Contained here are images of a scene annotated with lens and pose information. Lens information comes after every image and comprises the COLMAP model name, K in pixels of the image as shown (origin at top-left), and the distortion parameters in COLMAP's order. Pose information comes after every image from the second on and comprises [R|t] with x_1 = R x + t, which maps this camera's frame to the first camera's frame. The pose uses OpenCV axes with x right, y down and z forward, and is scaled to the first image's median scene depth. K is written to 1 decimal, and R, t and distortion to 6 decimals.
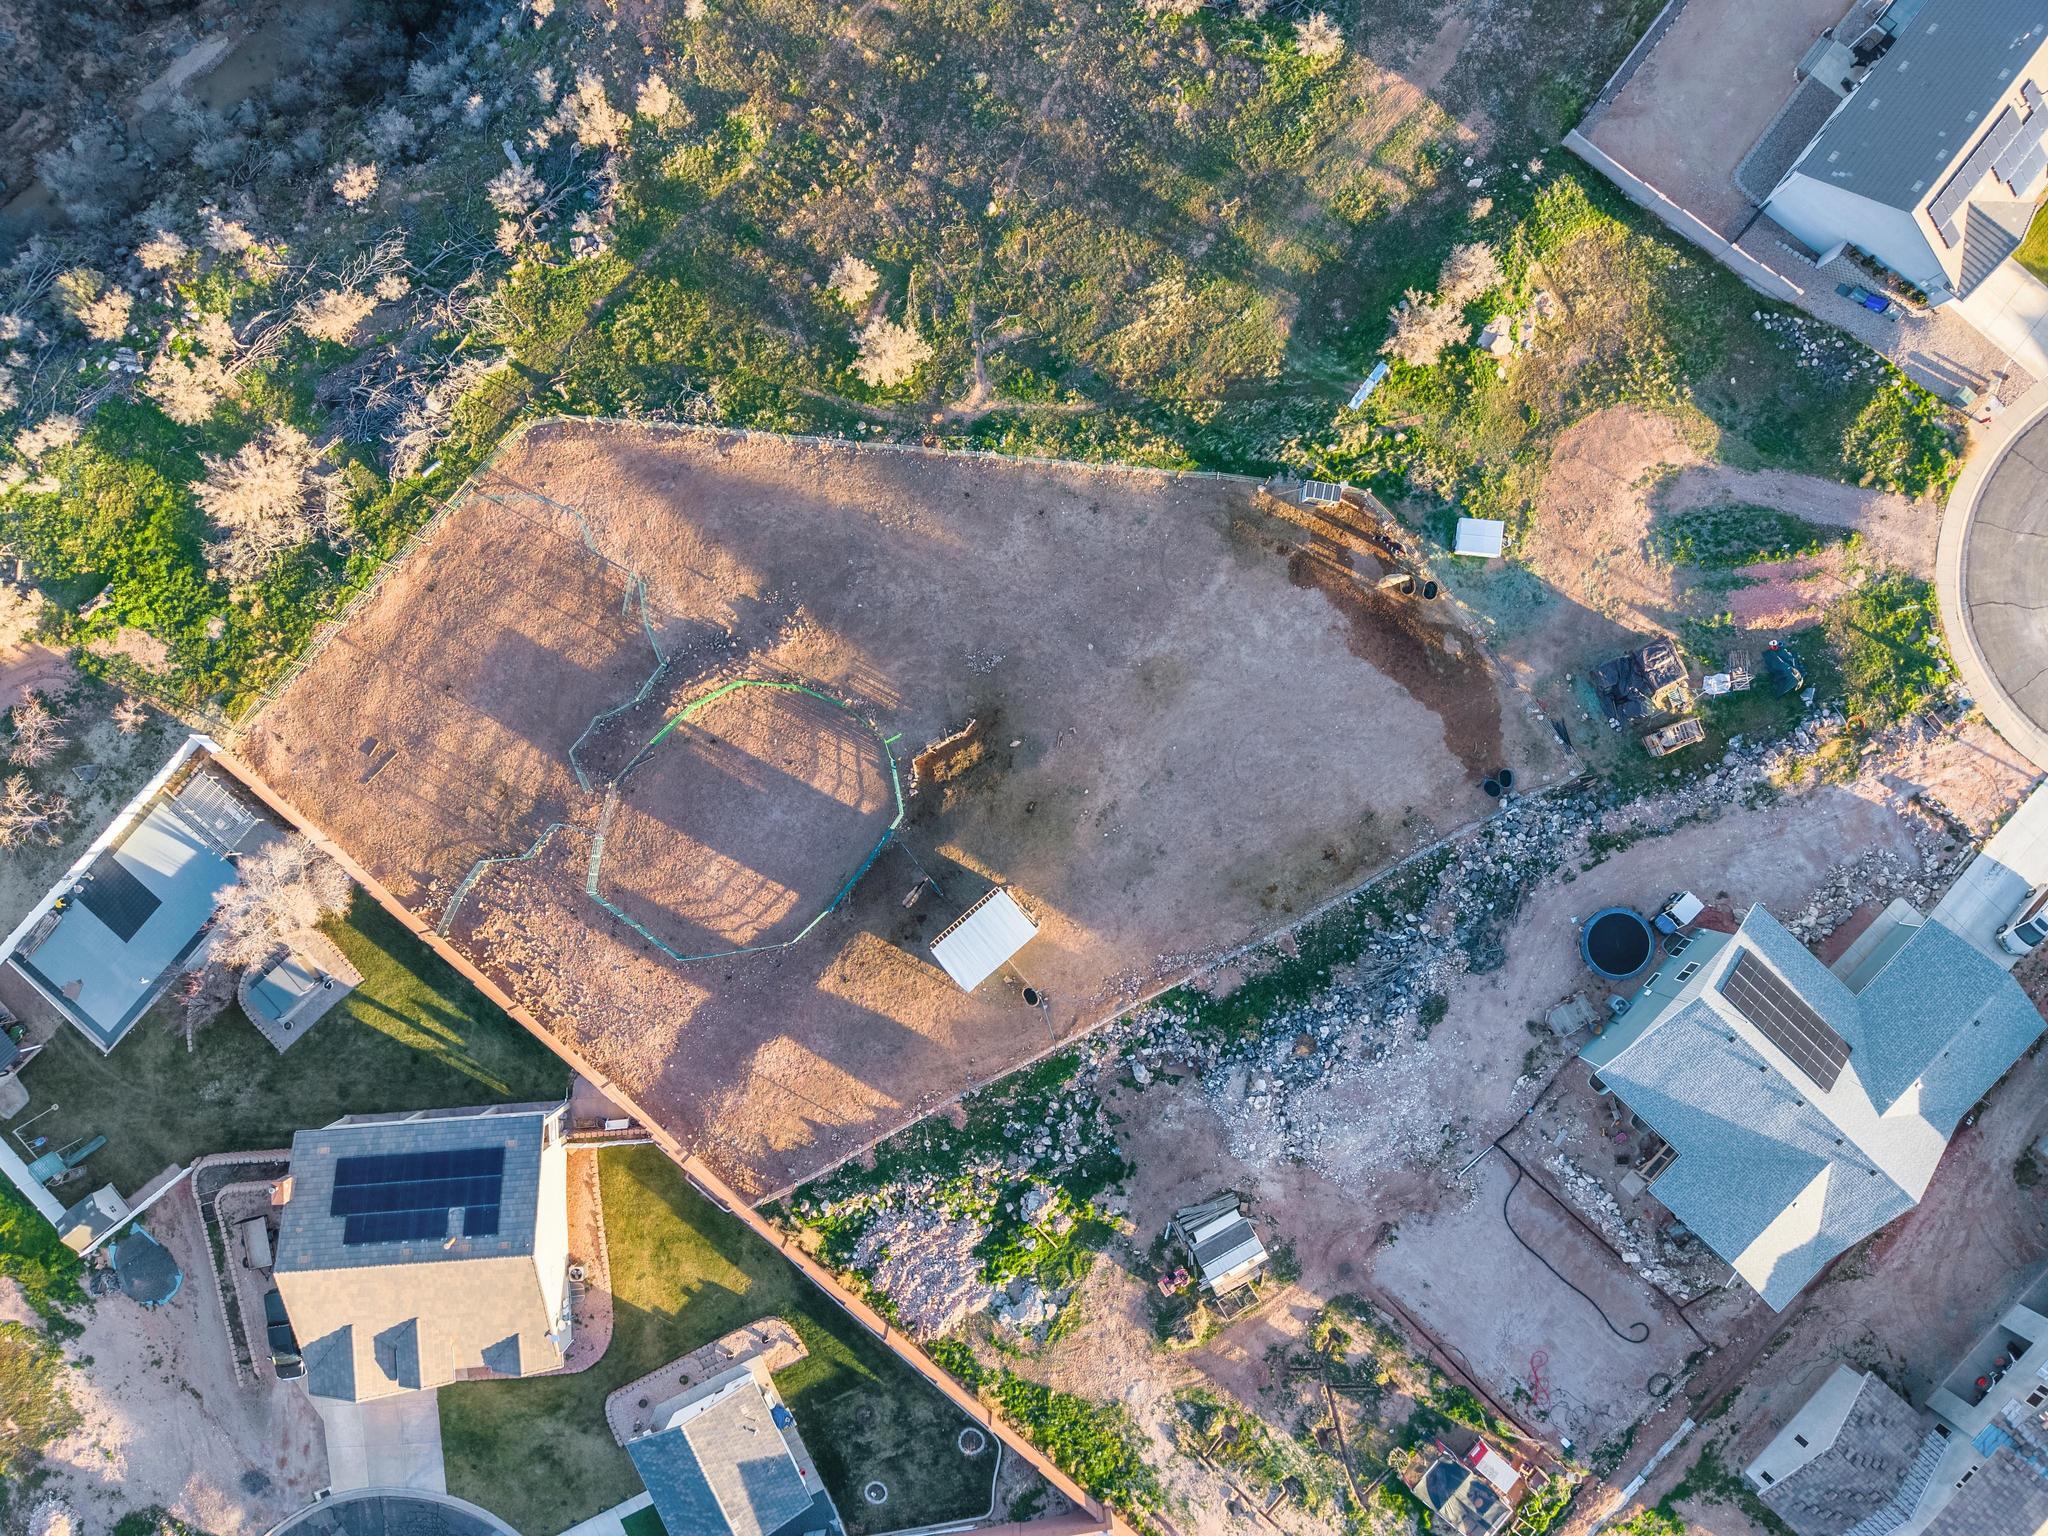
lens RADIAL K [[1369.7, 0, 1027.5], [0, 1369.7, 773.8], [0, 0, 1]] dist [0.019762, -0.020747]
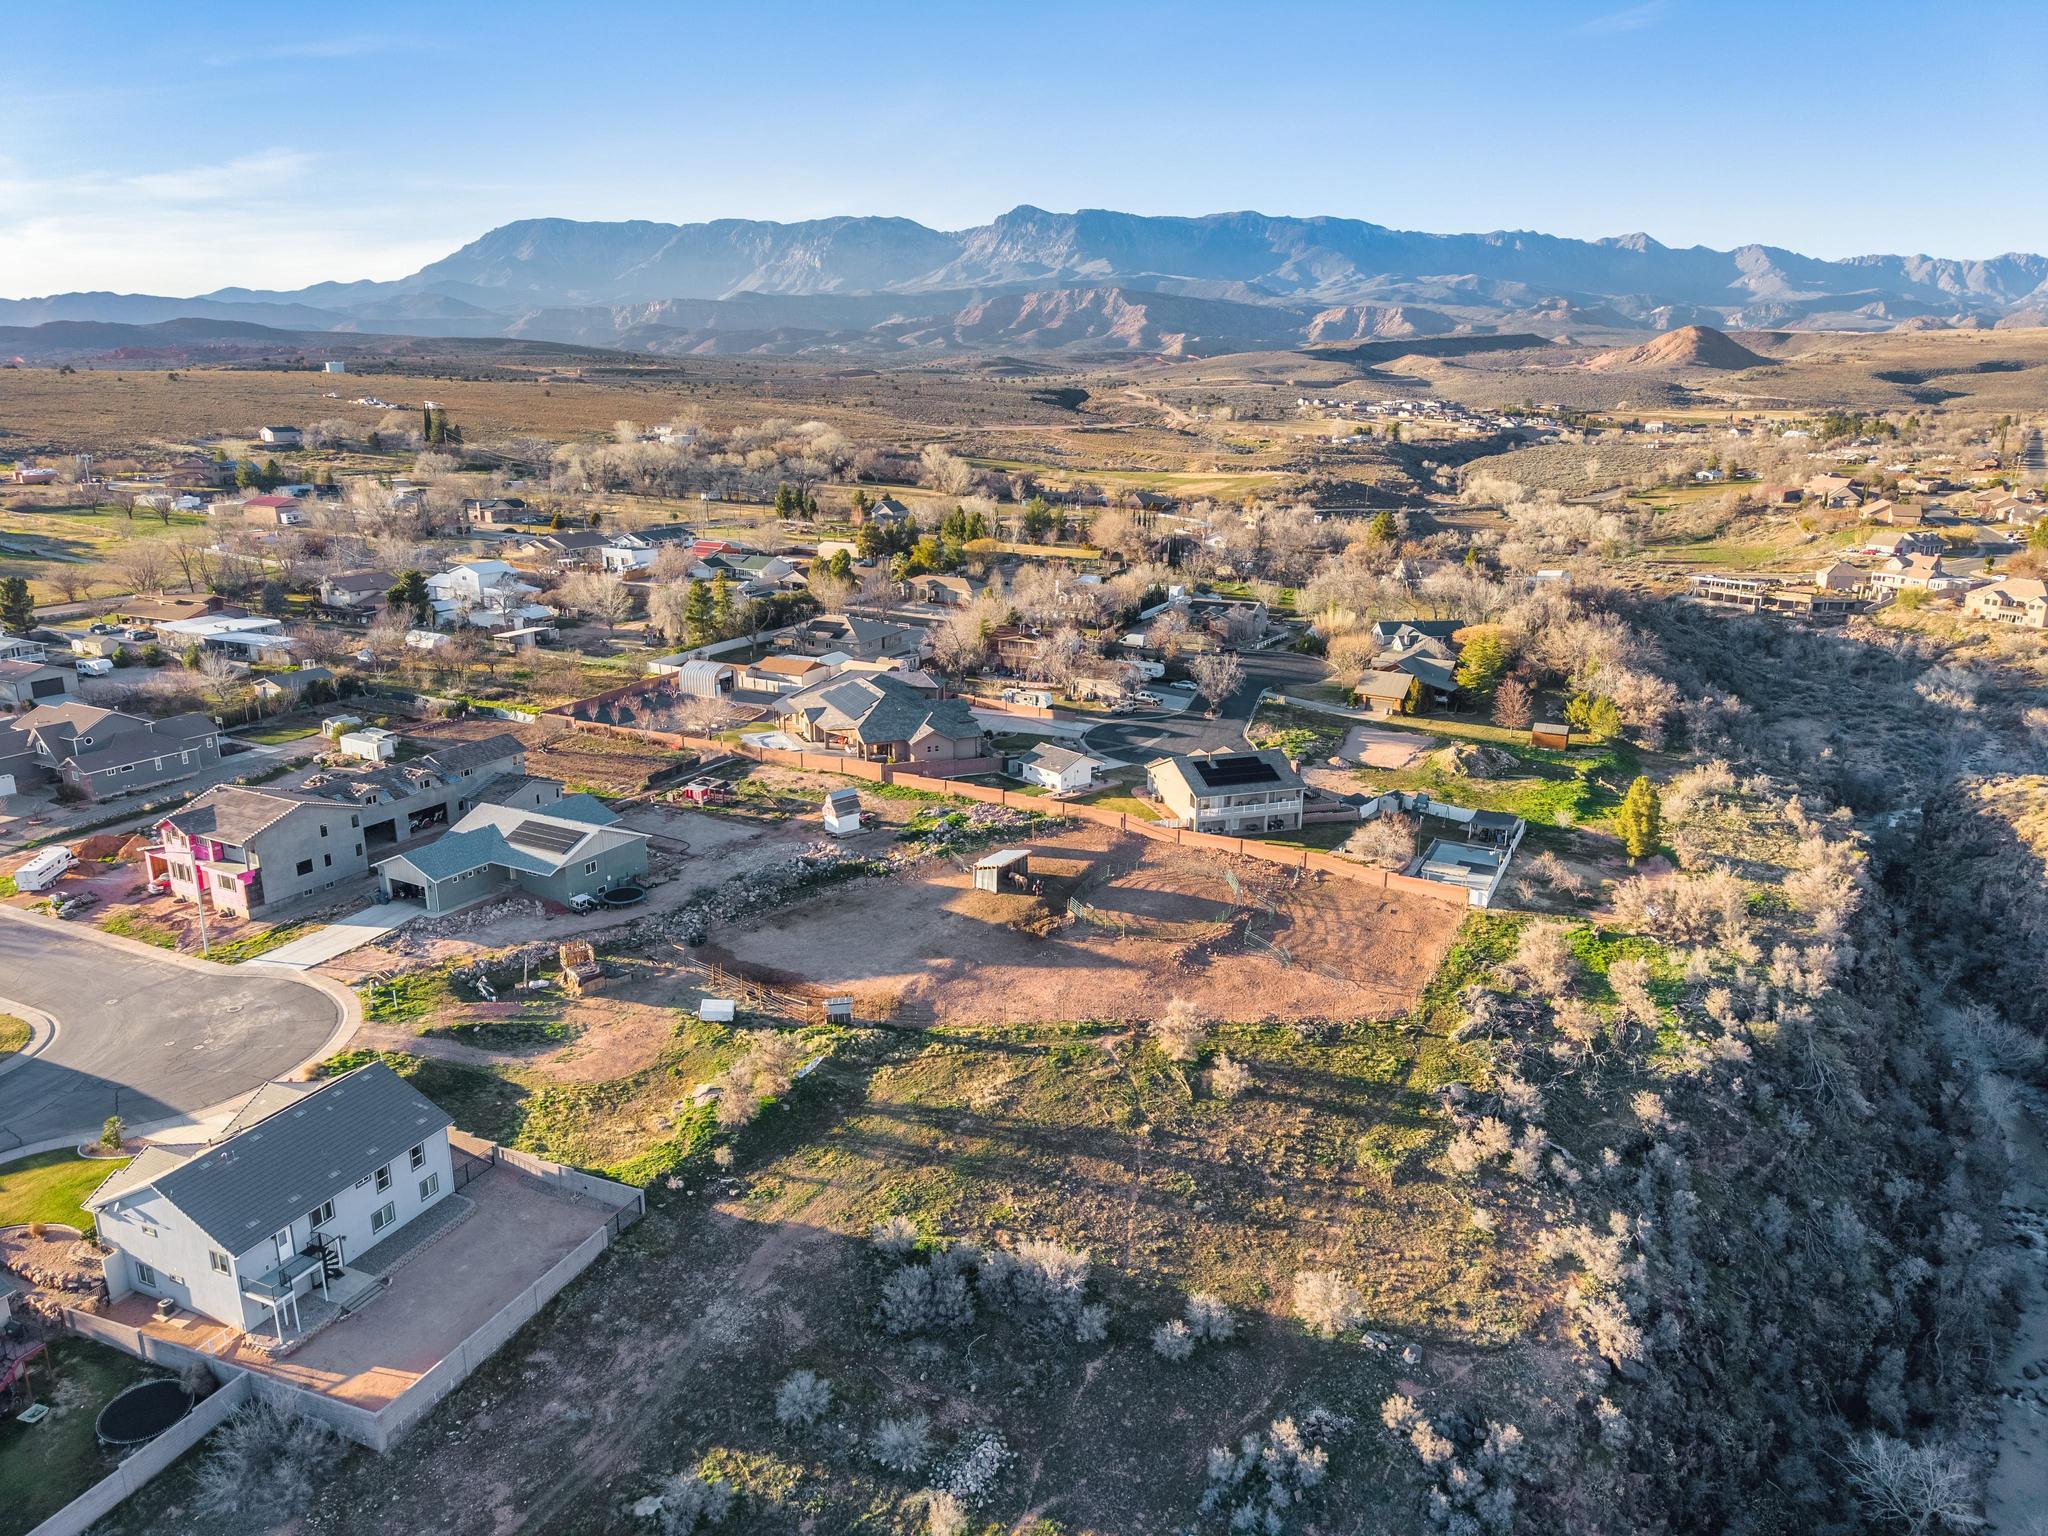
lens RADIAL K [[1369.7, 0, 1021.4], [0, 1369.7, 763.7], [0, 0, 1]] dist [0.019762, -0.020747]
pose [[-0.967774, 0.062586, -0.243921, 0.355698], [-0.251794, -0.254936, 0.933599, -1.451807], [-0.003754, 0.964930, 0.262479, 0.416247]]
